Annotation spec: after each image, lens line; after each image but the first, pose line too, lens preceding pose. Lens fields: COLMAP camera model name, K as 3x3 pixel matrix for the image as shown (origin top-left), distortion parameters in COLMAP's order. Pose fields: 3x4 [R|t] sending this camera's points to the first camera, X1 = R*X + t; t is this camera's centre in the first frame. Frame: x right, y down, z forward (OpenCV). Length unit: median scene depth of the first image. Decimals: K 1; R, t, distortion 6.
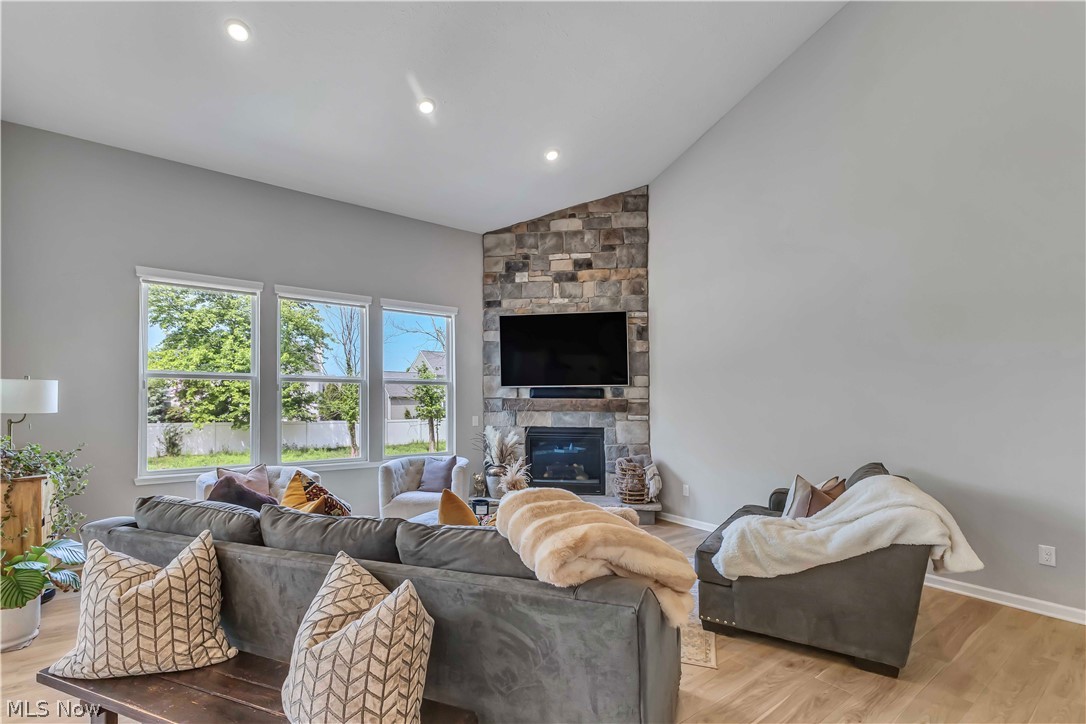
lens RADIAL K [[481.9, 0, 544.9], [0, 481.9, 392.0], [0, 0, 1]] dist [0.018825, -0.000307]
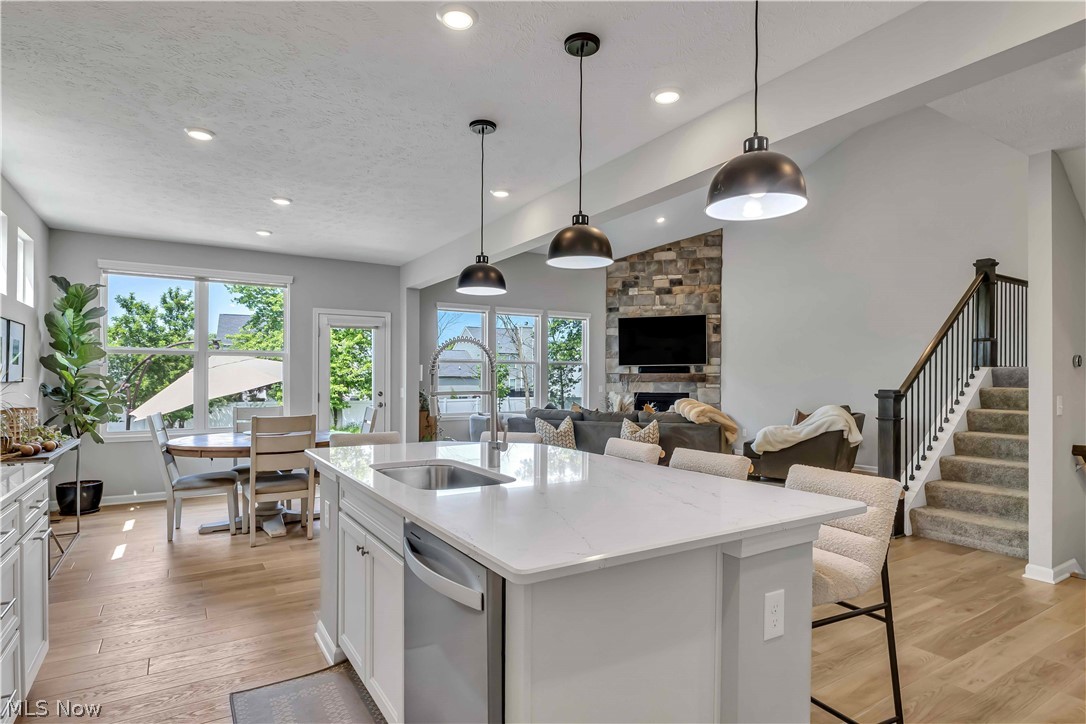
lens RADIAL K [[586.0, 0, 527.8], [0, 586.0, 410.2], [0, 0, 1]] dist [0.017953, 0.003425]
pose [[0.995307, 0.000793, -0.096764, -0.199221], [0.005698, 0.997751, 0.066787, 0.003520], [0.096599, -0.067025, 0.993064, -0.858502]]
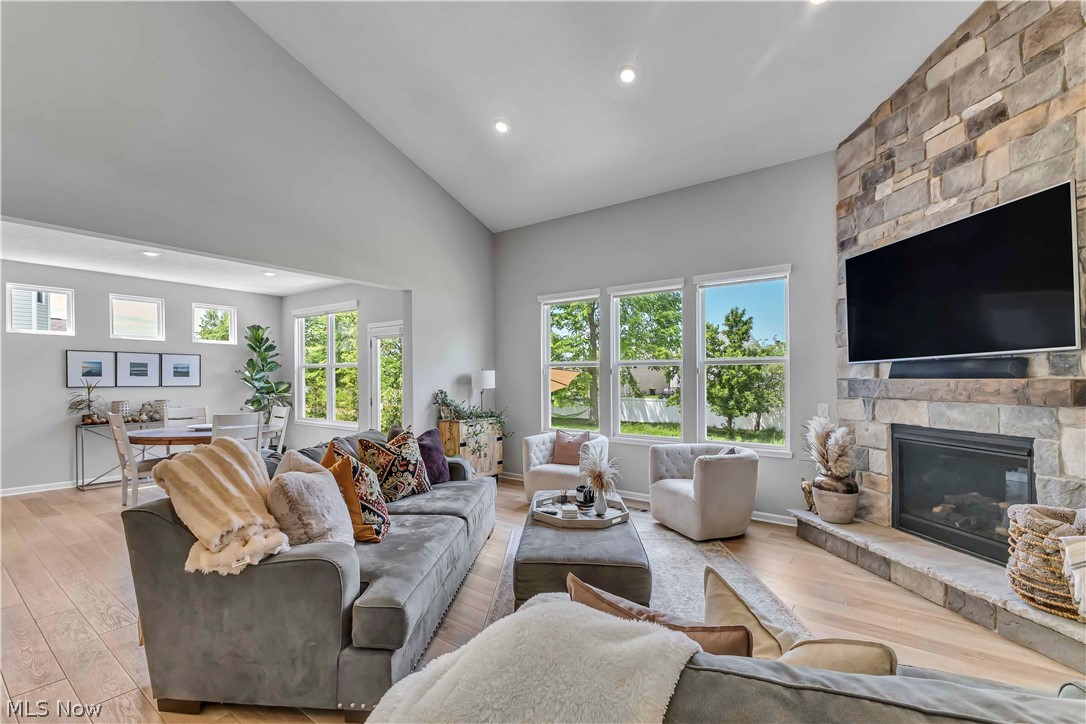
lens RADIAL K [[481.9, 0, 541.0], [0, 481.9, 381.9], [0, 0, 1]] dist [0.018825, -0.000307]
pose [[0.272656, -0.000226, -0.962112, 0.456781], [0.010506, 0.999941, 0.002743, 0.010773], [0.962054, -0.010856, 0.272642, 0.390929]]
